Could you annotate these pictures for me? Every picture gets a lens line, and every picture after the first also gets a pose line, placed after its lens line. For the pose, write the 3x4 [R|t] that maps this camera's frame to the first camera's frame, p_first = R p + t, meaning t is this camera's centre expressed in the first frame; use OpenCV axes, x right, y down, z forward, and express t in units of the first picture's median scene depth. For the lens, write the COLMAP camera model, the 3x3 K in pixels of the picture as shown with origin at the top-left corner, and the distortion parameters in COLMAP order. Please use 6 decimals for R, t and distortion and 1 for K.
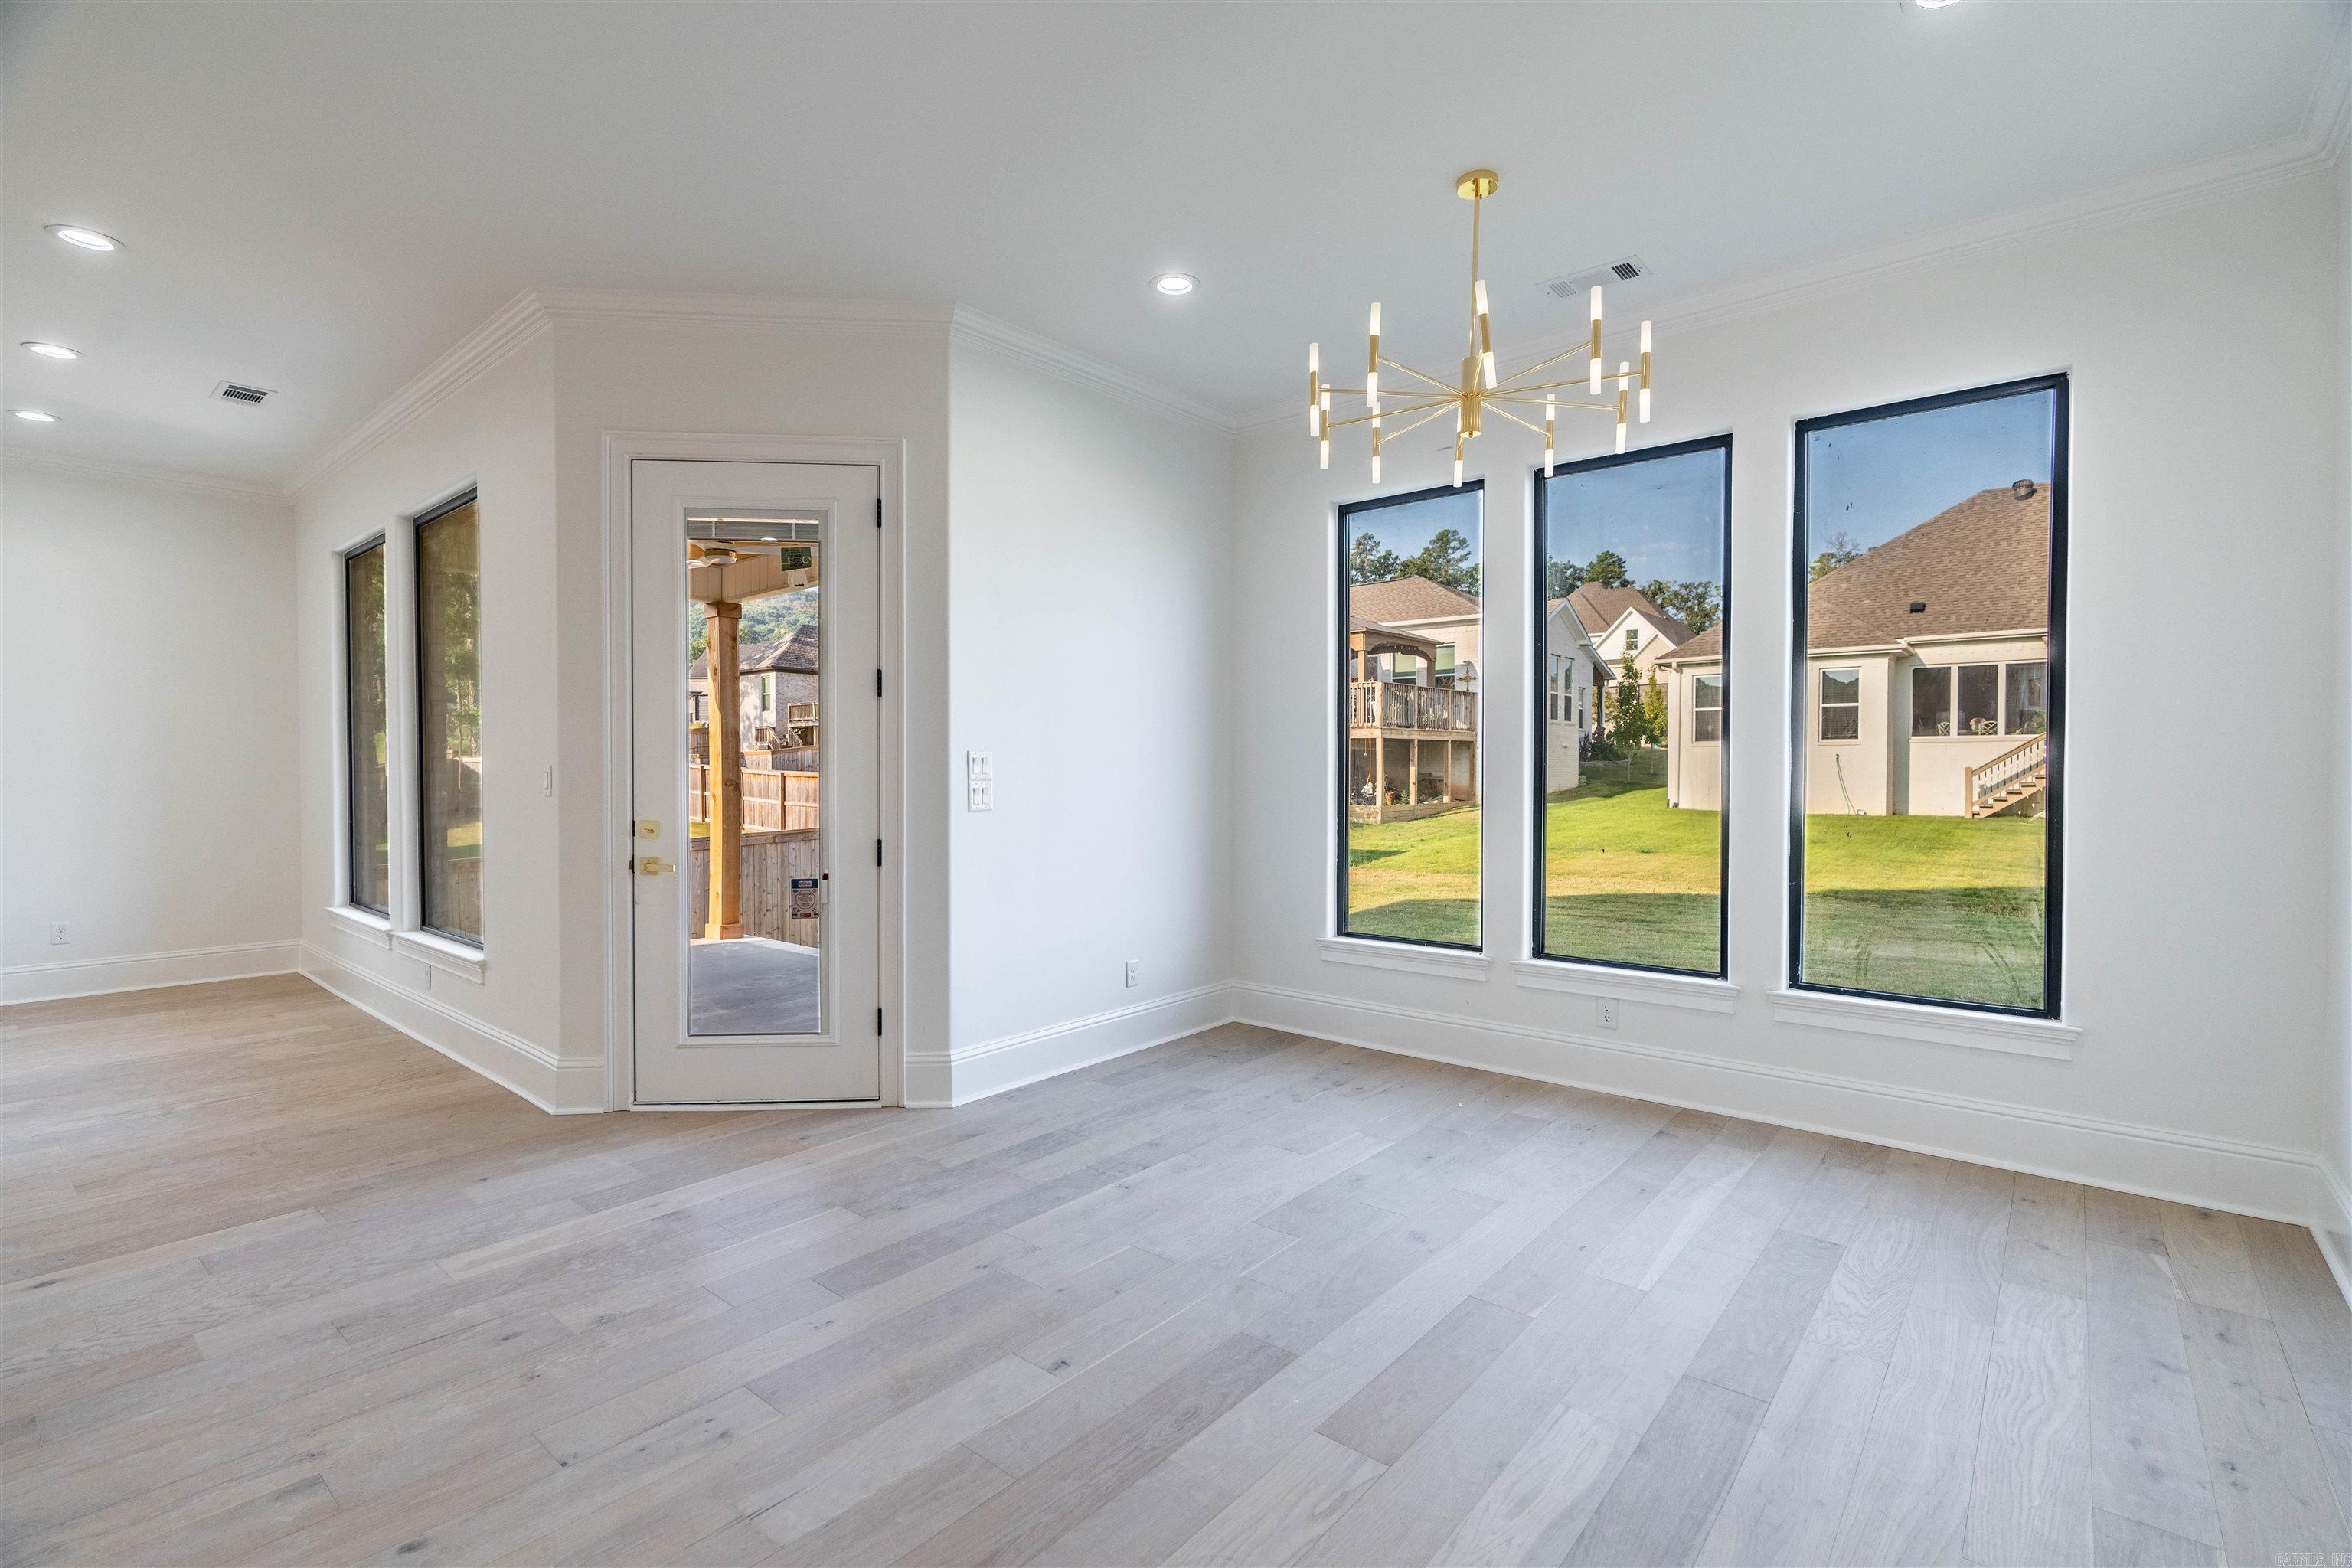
lens RADIAL K [[1065.3, 0, 1176.0], [0, 1065.3, 784.0], [0, 0, 1]] dist [0.034238, -0.000309]
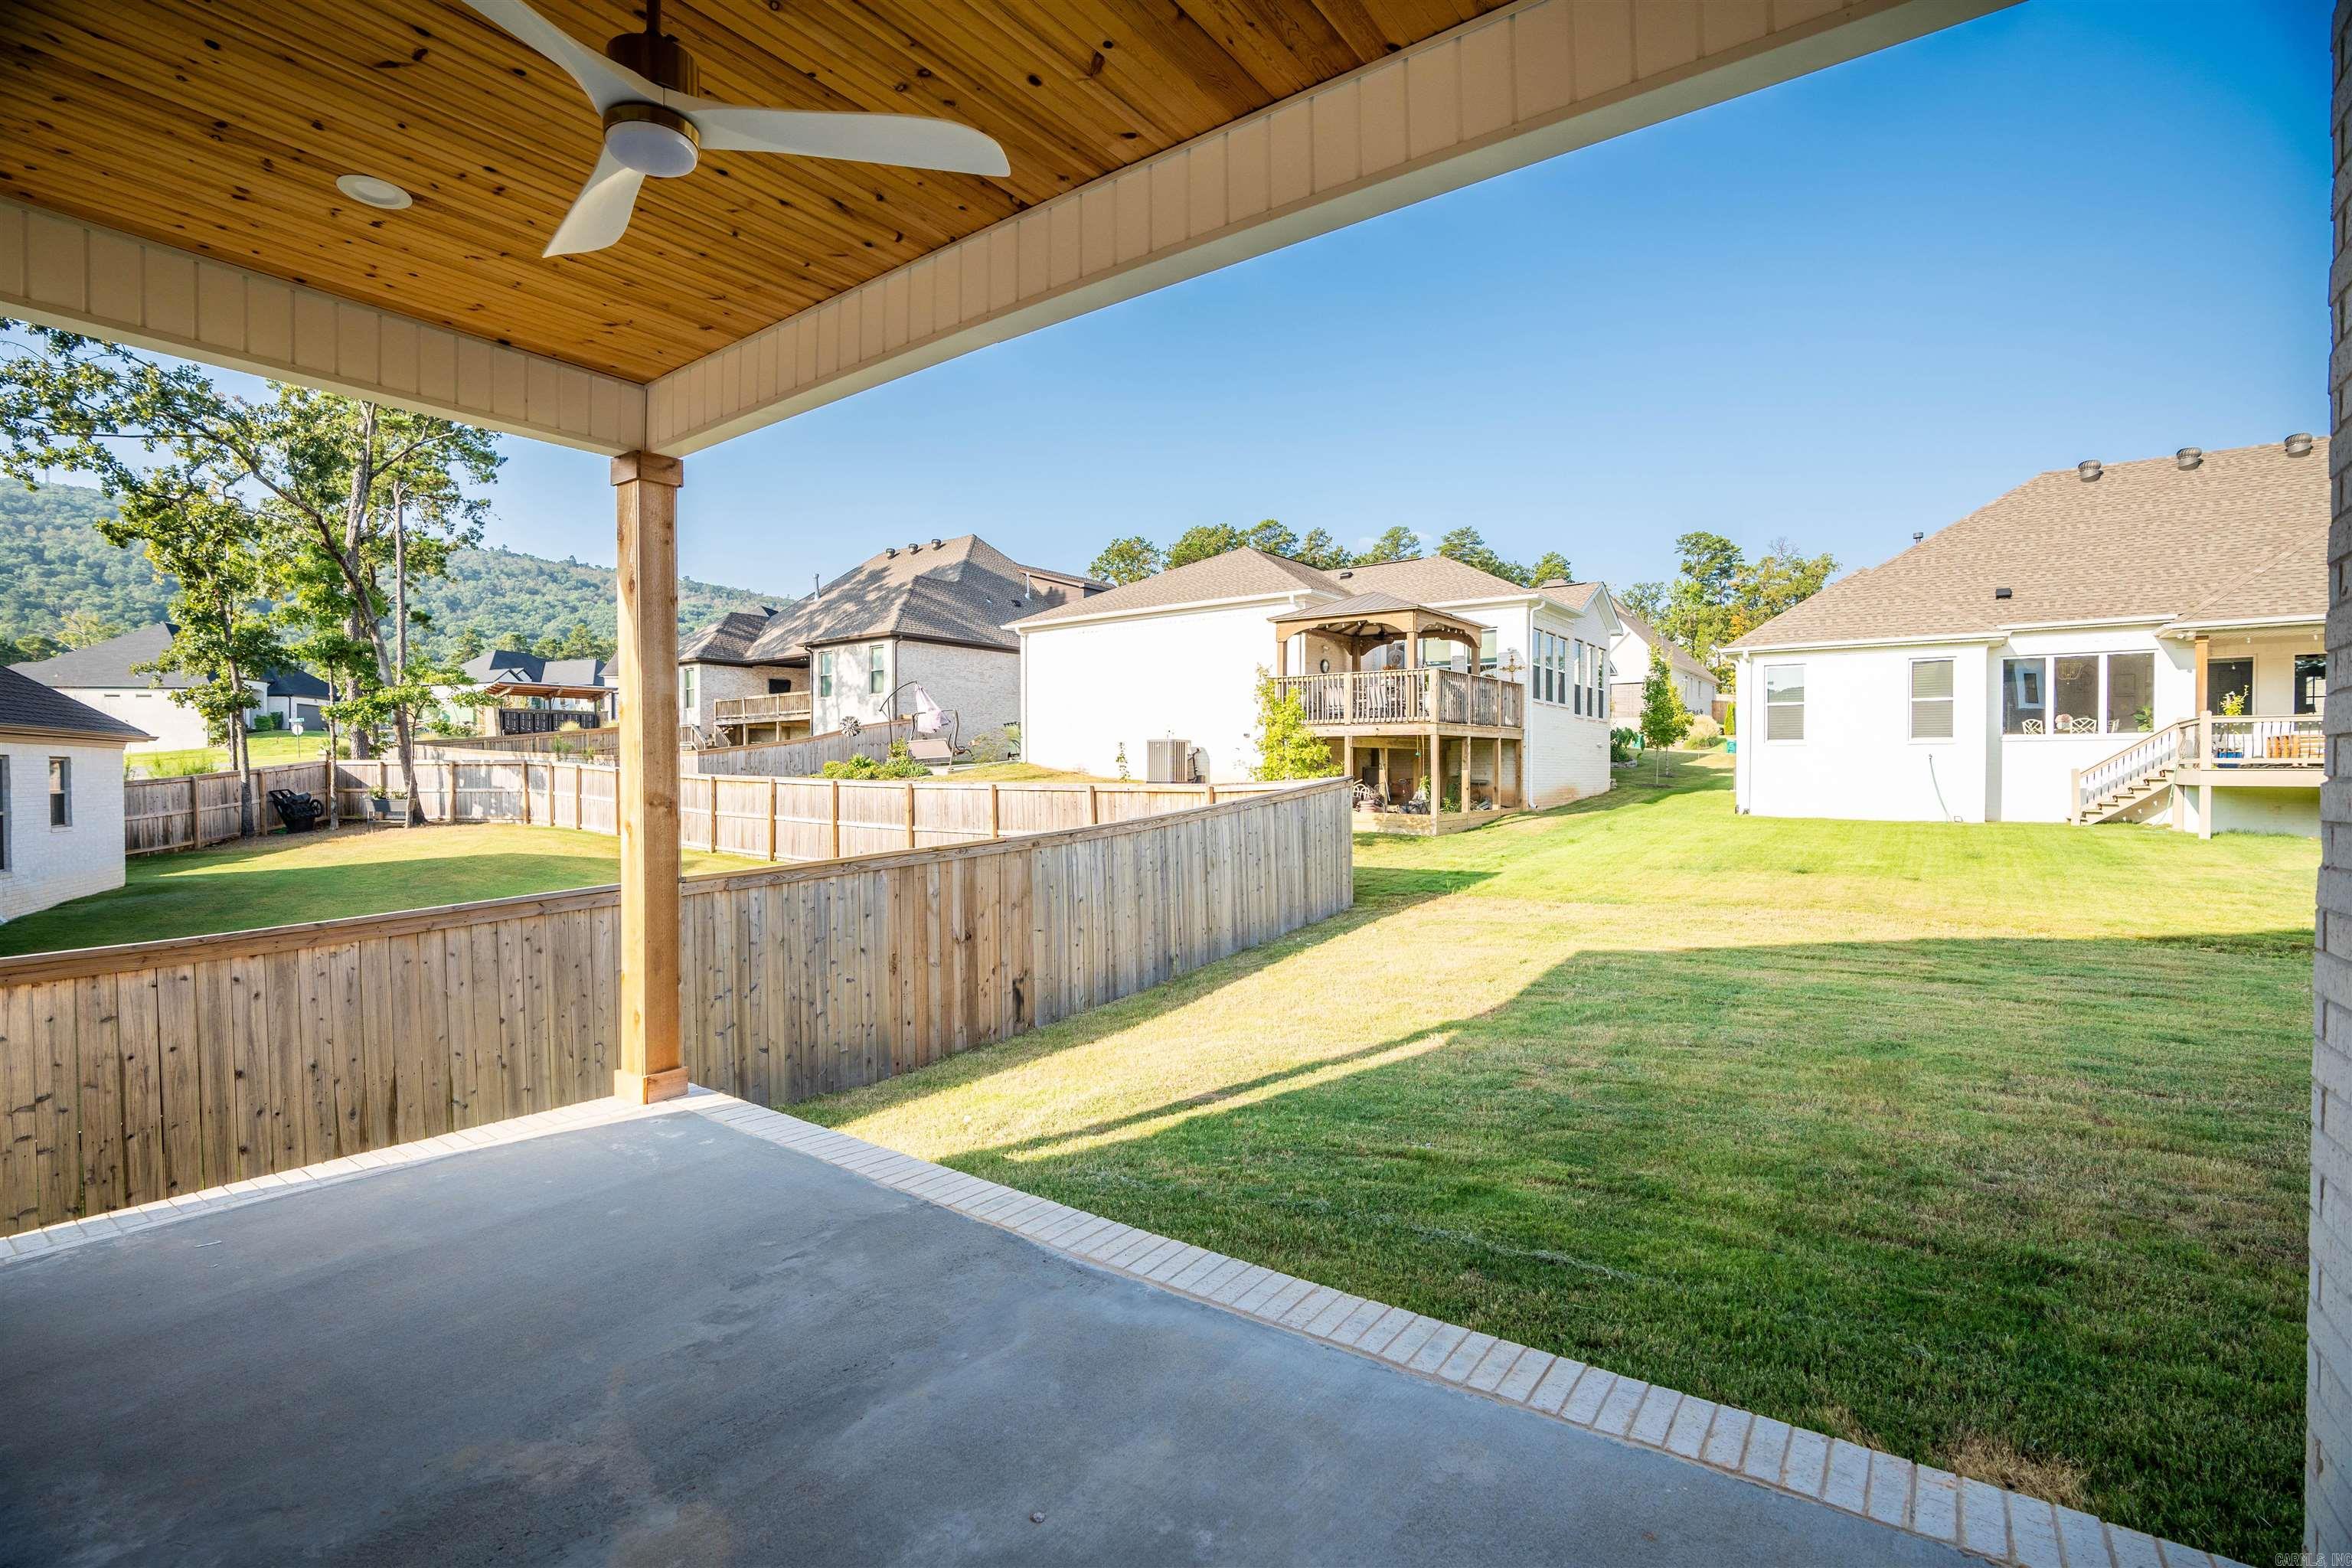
lens RADIAL K [[1058.8, 0, 1168.9], [0, 1058.8, 785.4], [0, 0, 1]] dist [-0.010533, -0.000060]
pose [[0.997945, -0.002235, 0.064030, -0.071490], [0.002251, 0.999997, -0.000180, -0.003032], [-0.064029, 0.000323, 0.997948, 0.166821]]
